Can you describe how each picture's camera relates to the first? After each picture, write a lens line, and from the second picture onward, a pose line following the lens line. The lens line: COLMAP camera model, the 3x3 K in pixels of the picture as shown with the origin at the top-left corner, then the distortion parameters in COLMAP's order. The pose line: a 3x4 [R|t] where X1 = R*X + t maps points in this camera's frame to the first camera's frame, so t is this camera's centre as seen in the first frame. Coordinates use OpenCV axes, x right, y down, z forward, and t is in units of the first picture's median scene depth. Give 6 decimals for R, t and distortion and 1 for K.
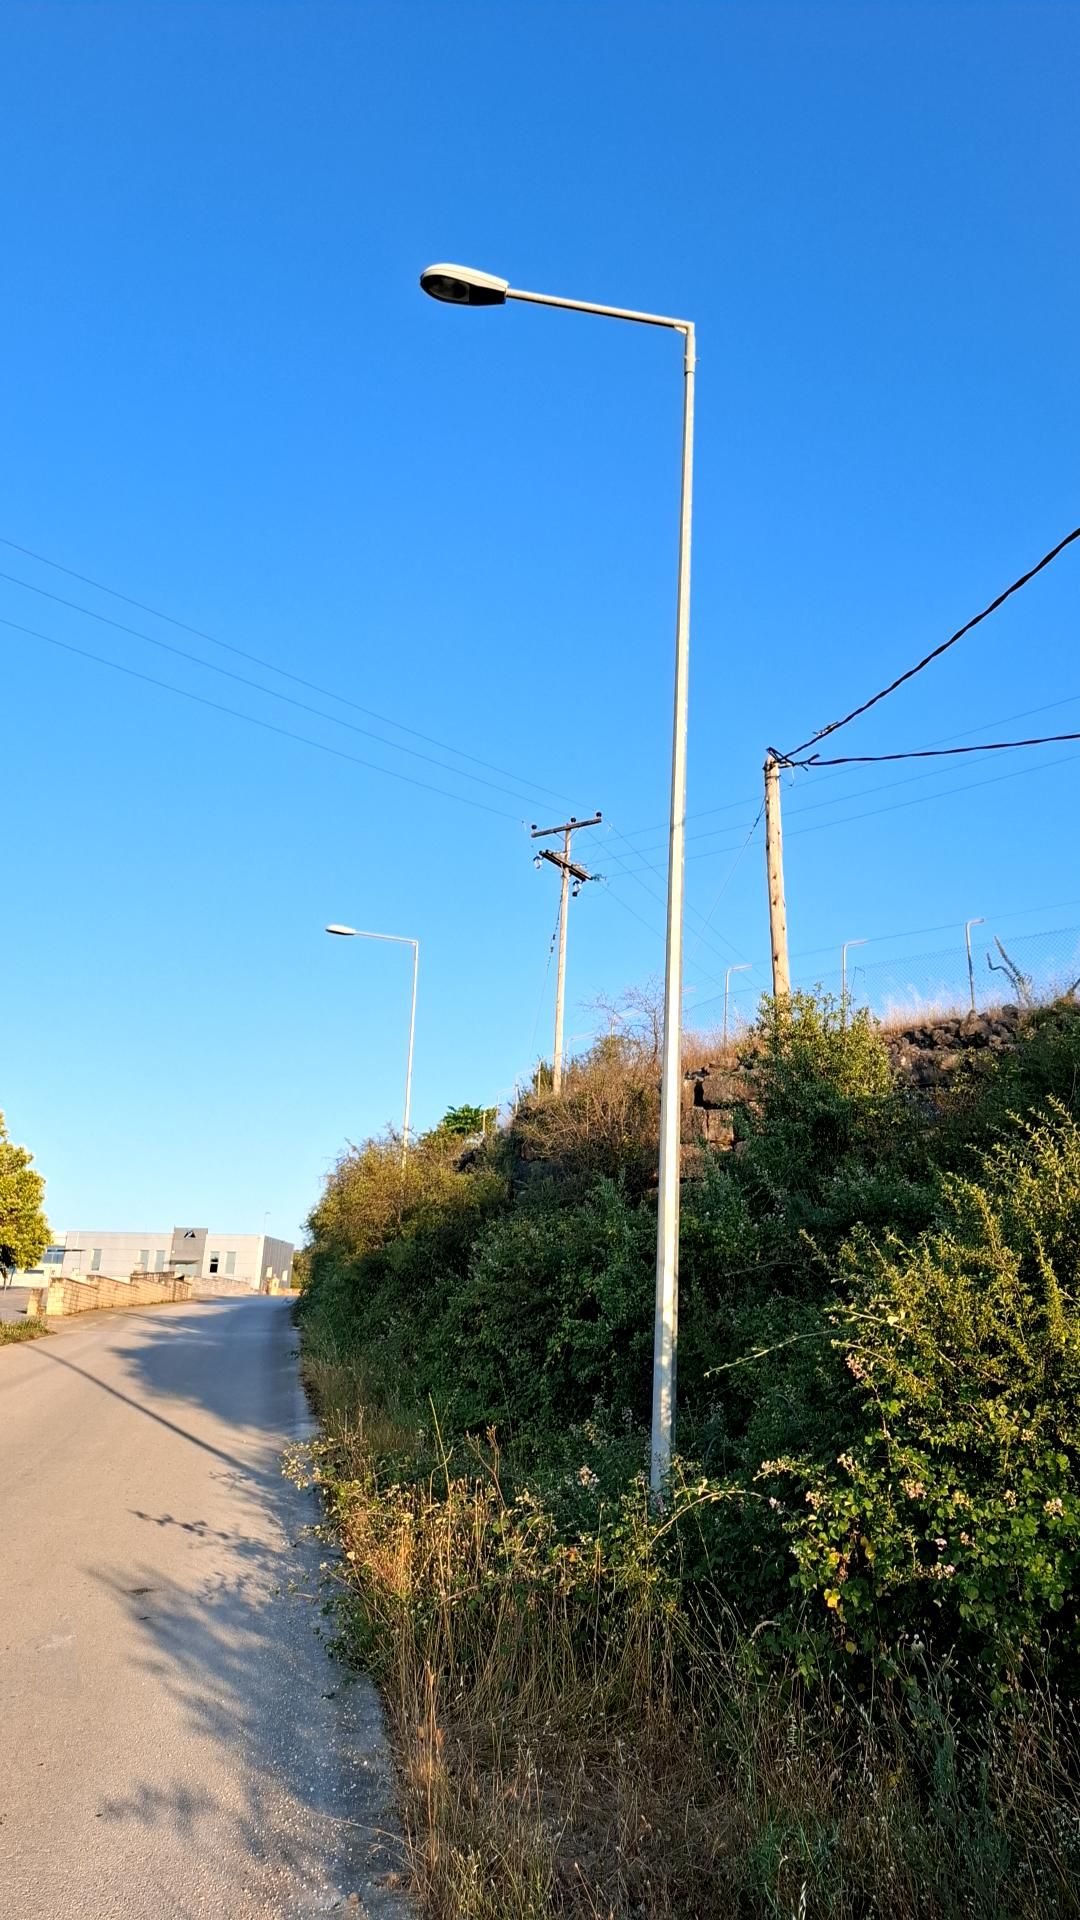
lens RADIAL K [[1304.4, 0, 540.0], [0, 1304.4, 960.0], [0, 0, 1]] dist [0.218253, -0.462322]
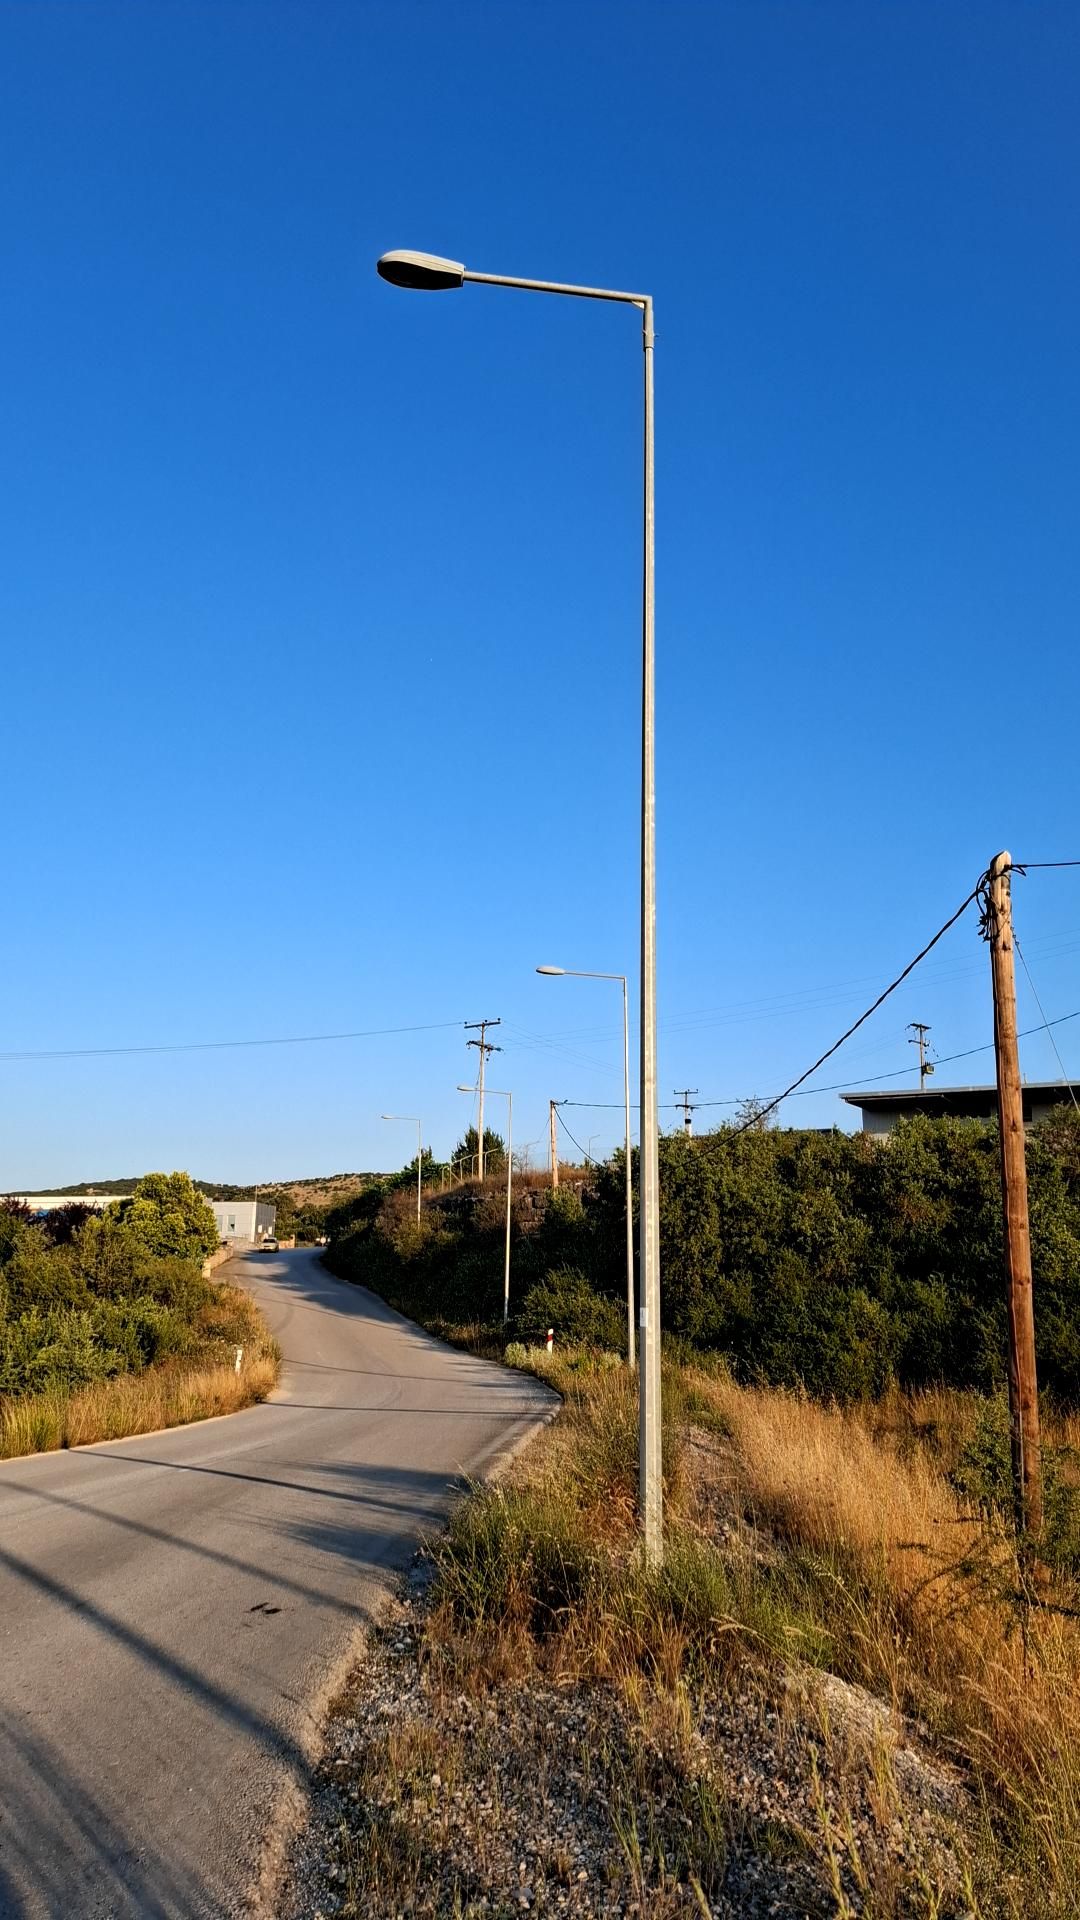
lens RADIAL K [[1304.4, 0, 540.0], [0, 1304.4, 960.0], [0, 0, 1]] dist [0.218253, -0.462322]
pose [[0.997547, -0.016975, 0.067913, -0.061769], [0.013111, 0.998292, 0.056940, -0.731895], [-0.068763, -0.055910, 0.996065, -2.256710]]
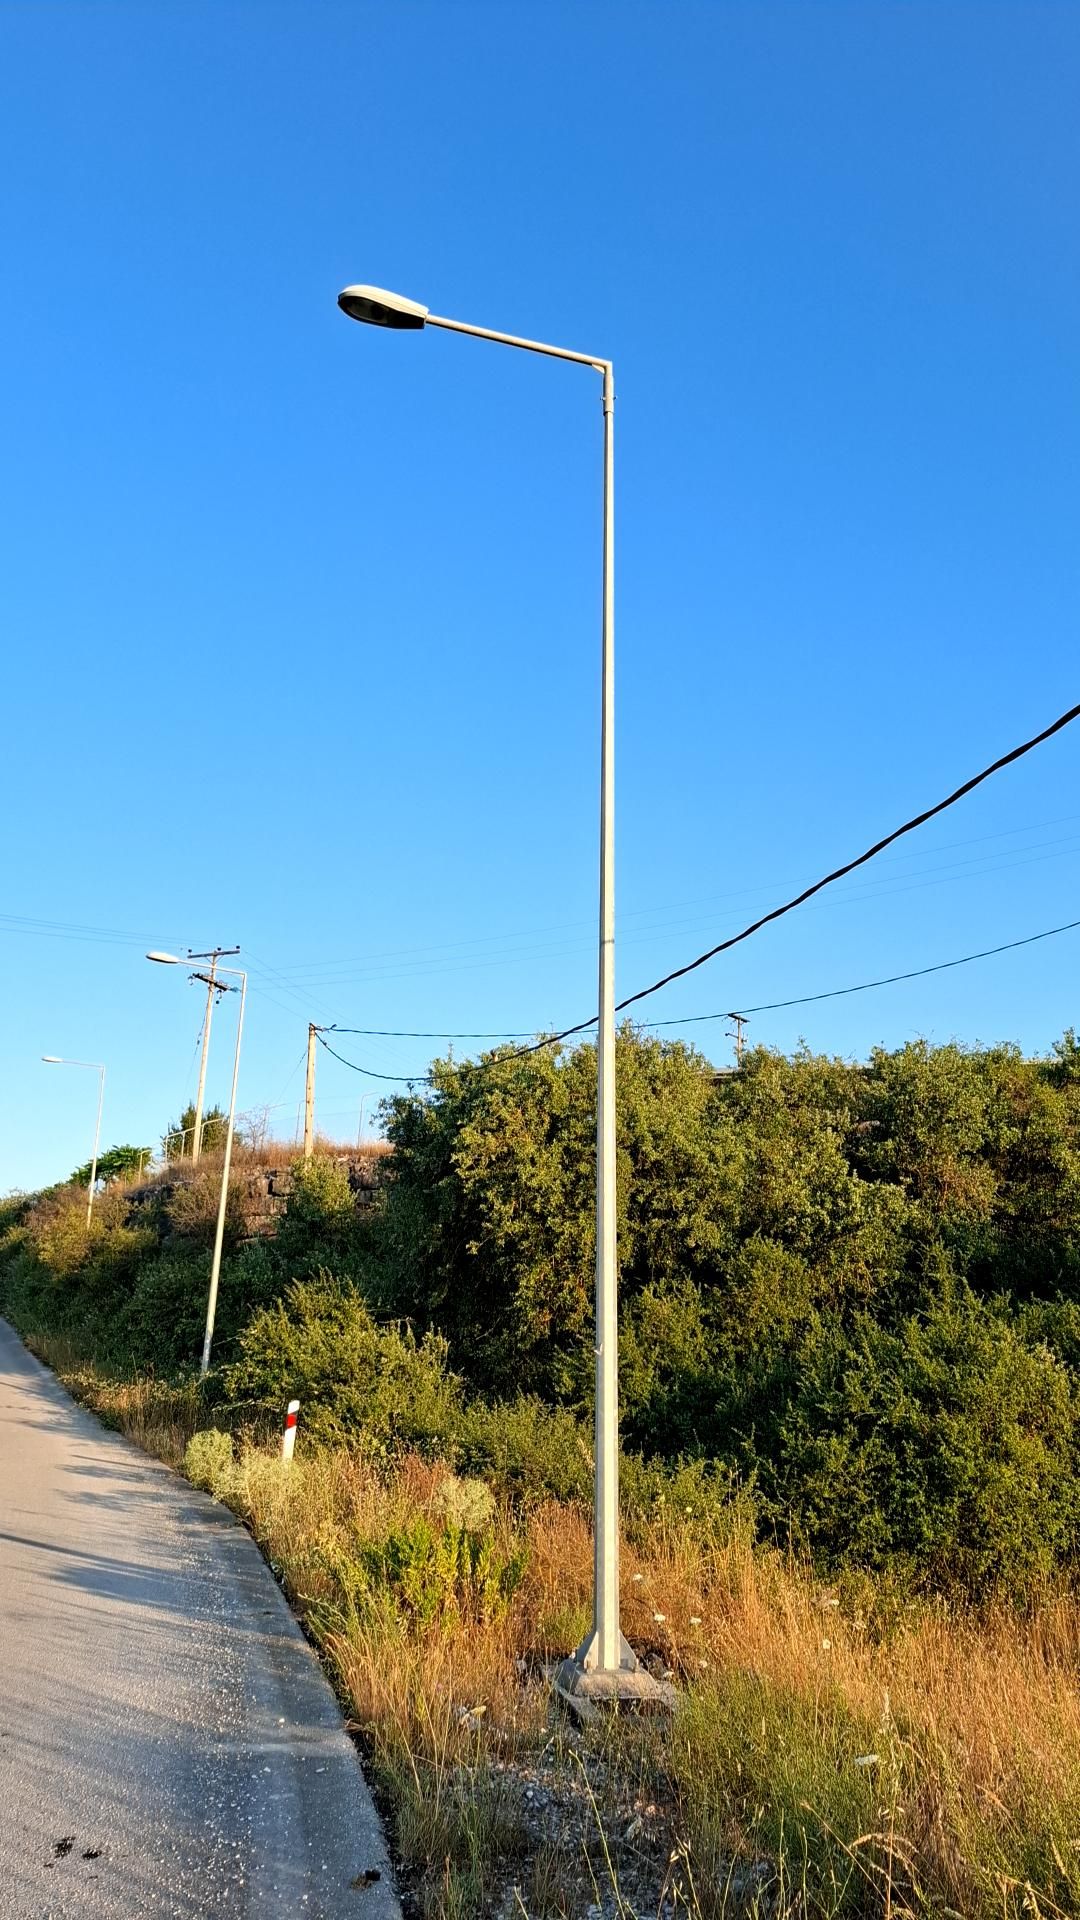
lens RADIAL K [[1304.4, 0, 540.0], [0, 1304.4, 960.0], [0, 0, 1]] dist [0.218253, -0.462322]
pose [[0.966820, 0.045751, 0.251328, 0.006786], [-0.054555, 0.998113, 0.028172, -0.365624], [-0.249565, -0.040948, 0.967492, -1.109563]]
